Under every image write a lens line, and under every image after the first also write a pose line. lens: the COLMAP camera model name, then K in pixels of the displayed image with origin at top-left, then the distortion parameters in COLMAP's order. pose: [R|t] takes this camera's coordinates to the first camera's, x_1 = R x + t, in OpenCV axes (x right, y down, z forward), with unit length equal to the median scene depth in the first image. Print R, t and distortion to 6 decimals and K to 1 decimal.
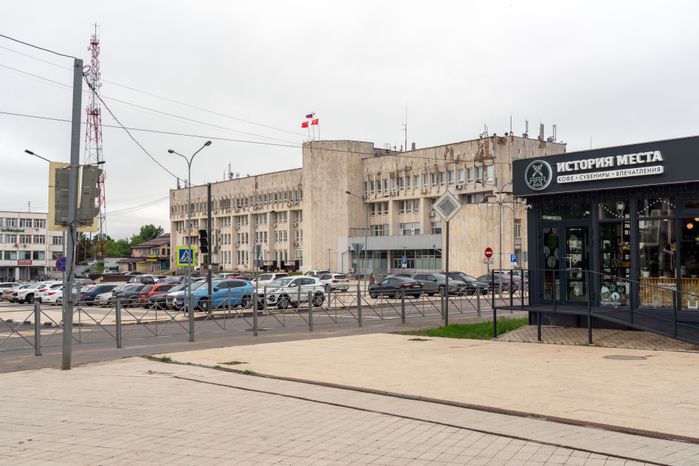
lens RADIAL K [[779.5, 0, 349.5], [0, 779.5, 233.0], [0, 0, 1]] dist [-0.000517, 0.004648]
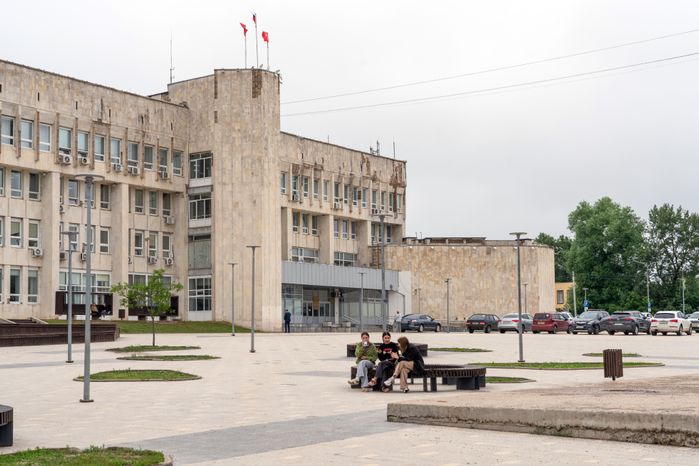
lens RADIAL K [[965.4, 0, 349.5], [0, 965.4, 233.0], [0, 0, 1]] dist [-0.001514, -0.008306]
pose [[-0.258263, 0.099633, 0.960923, -0.668628], [-0.030604, 0.993325, -0.111218, 0.060024], [-0.965590, -0.058132, -0.253490, 1.094506]]
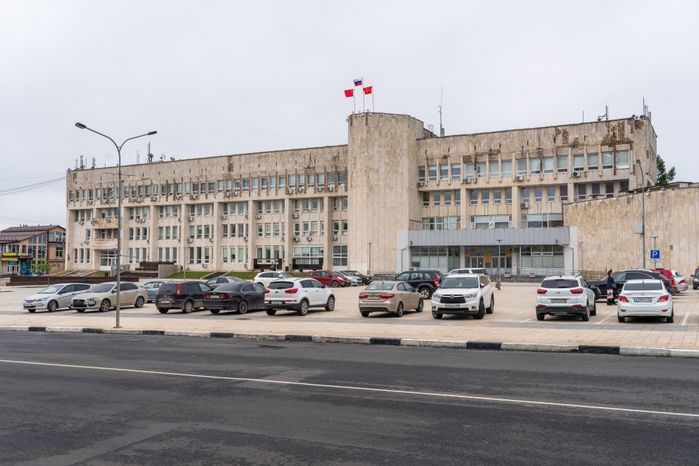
lens RADIAL K [[678.5, 0, 349.5], [0, 678.5, 233.0], [0, 0, 1]] dist [0.018691, 0.009608]
pose [[0.913657, 0.022417, 0.405868, -0.347036], [-0.017720, 0.999725, -0.015328, 0.019953], [-0.406100, 0.006813, 0.913803, 0.350443]]
